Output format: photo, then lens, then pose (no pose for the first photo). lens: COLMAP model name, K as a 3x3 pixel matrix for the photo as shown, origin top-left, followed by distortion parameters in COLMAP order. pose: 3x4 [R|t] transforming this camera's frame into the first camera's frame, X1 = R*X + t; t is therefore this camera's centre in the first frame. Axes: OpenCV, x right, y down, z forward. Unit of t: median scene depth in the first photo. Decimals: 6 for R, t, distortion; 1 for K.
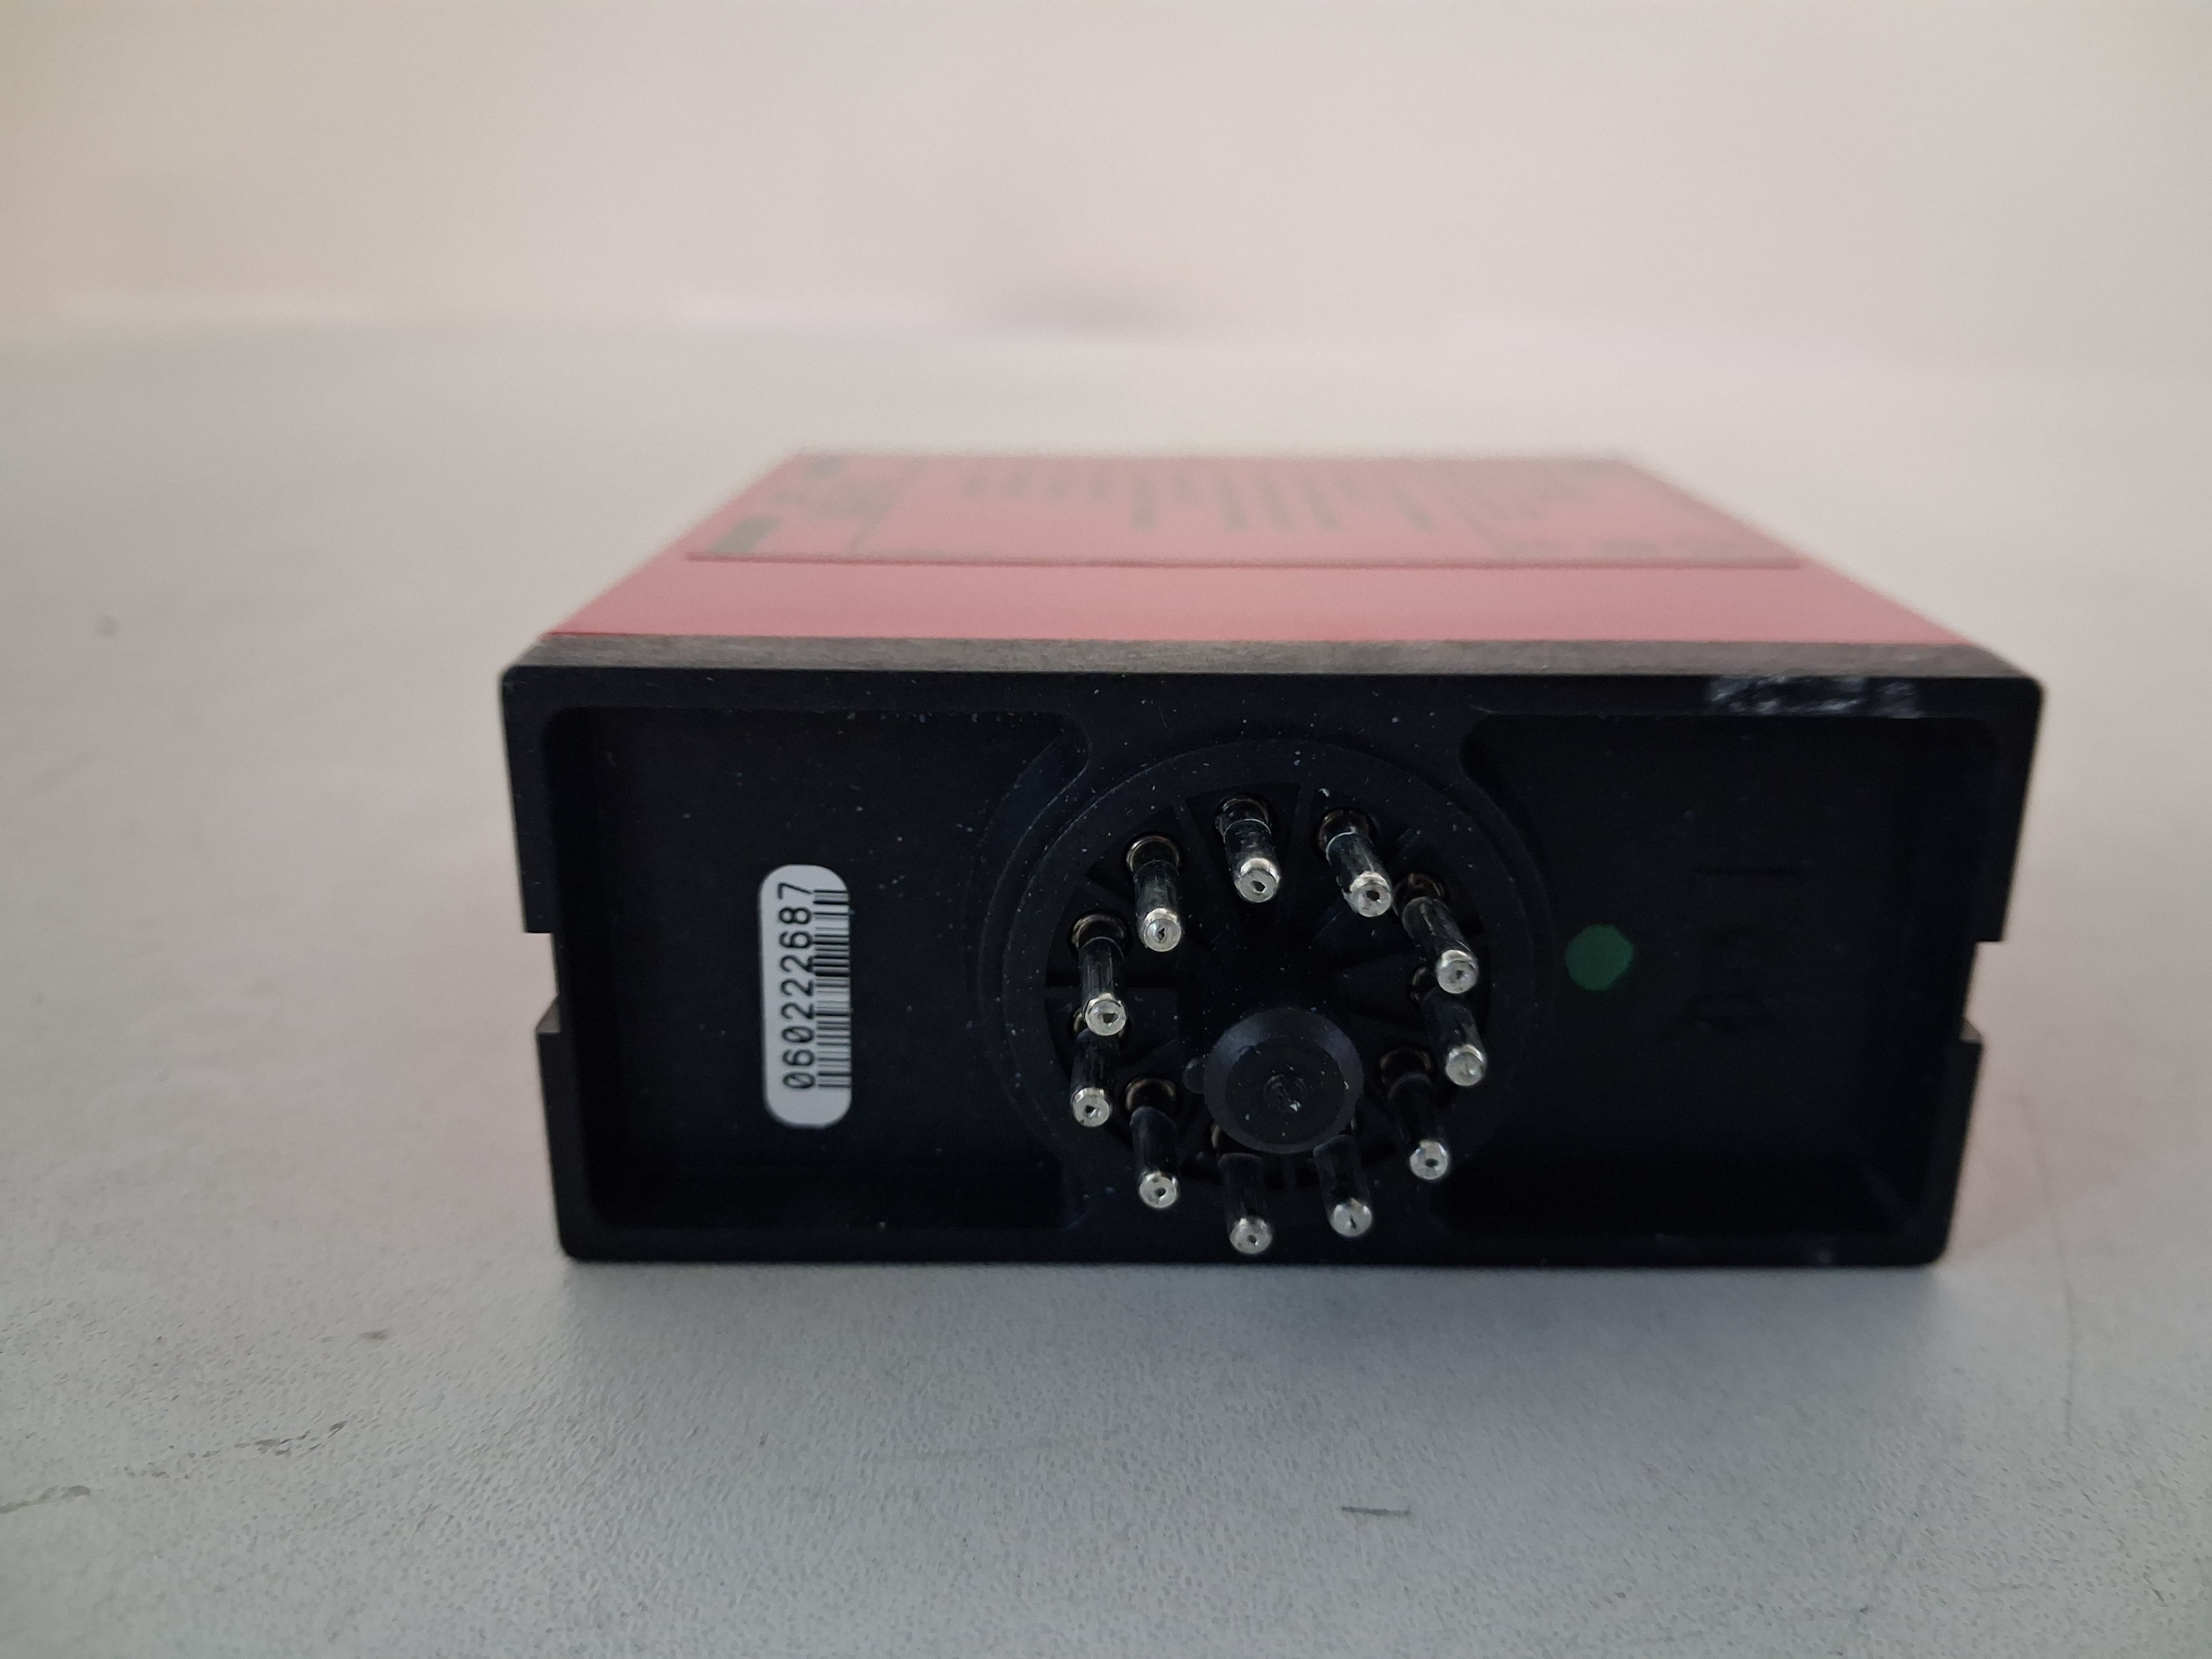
lens RADIAL K [[1761.9, 0, 1106.0], [0, 1761.9, 829.5], [0, 0, 1]] dist [-0.005223, -0.006899]
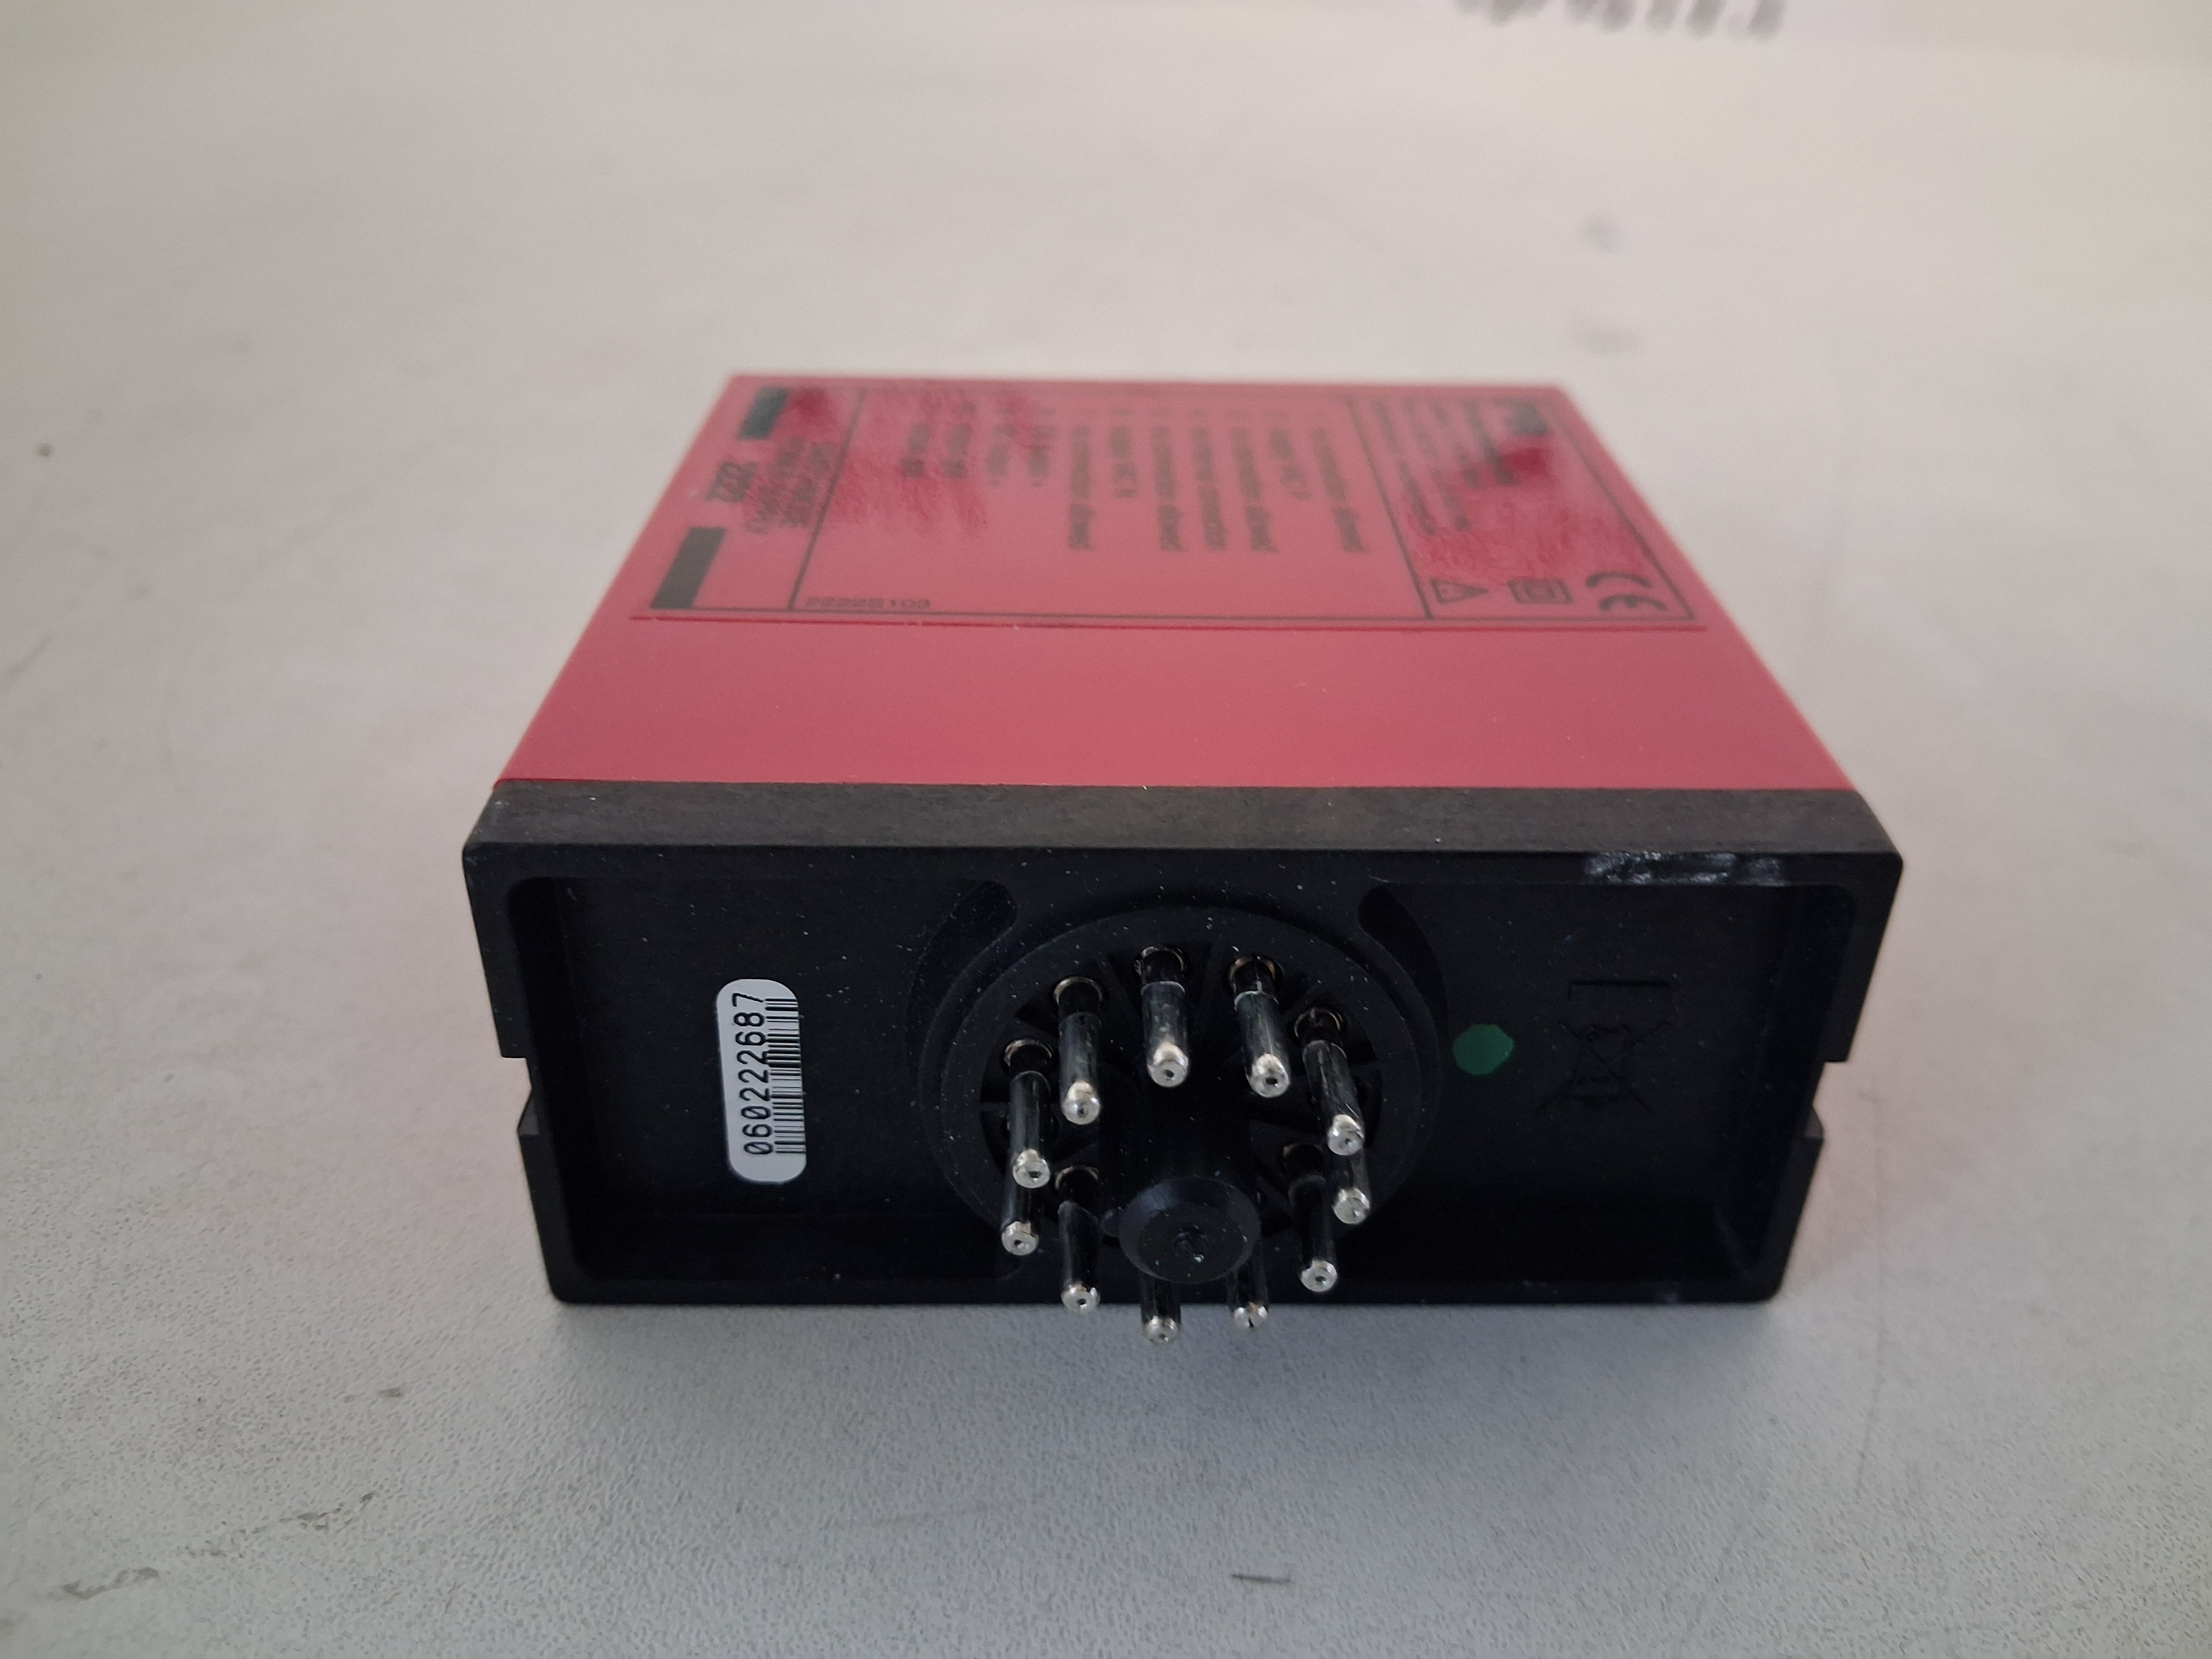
lens RADIAL K [[1752.4, 0, 1090.7], [0, 1752.4, 828.1], [0, 0, 1]] dist [0.003748, 0.006198]
pose [[0.999874, -0.001200, 0.015798, 0.019699], [-0.002175, 0.977298, 0.211860, -0.336645], [-0.015693, -0.211868, 0.977172, -0.040317]]
